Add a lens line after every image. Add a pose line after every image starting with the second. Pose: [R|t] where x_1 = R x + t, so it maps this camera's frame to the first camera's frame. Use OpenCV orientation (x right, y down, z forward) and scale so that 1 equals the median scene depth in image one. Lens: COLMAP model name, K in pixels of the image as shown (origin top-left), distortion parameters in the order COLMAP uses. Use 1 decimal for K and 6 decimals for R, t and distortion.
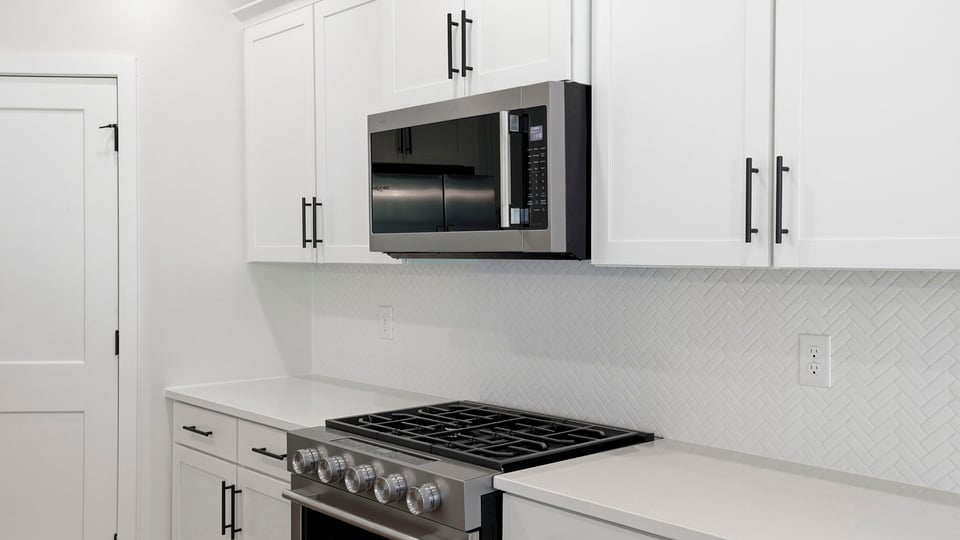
lens RADIAL K [[896.4, 0, 480.0], [0, 896.4, 270.0], [0, 0, 1]] dist [0.008111, 0.003678]
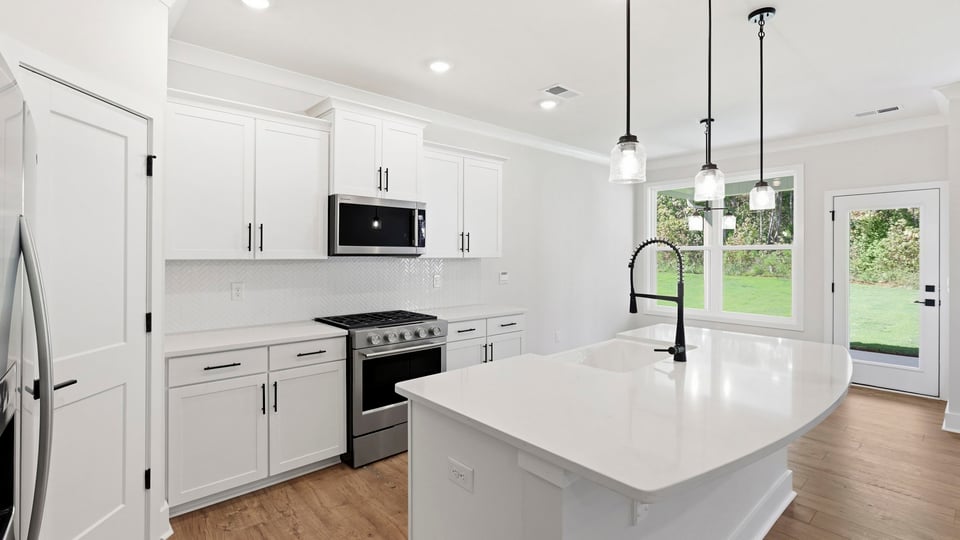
lens RADIAL K [[435.3, 0, 480.6], [0, 435.3, 263.8], [0, 0, 1]] dist [-0.001686, -0.000030]
pose [[0.025215, -0.021337, 0.999454, -1.485010], [0.018512, 0.999611, 0.020873, -0.012622], [-0.999511, 0.017976, 0.025600, 0.723140]]
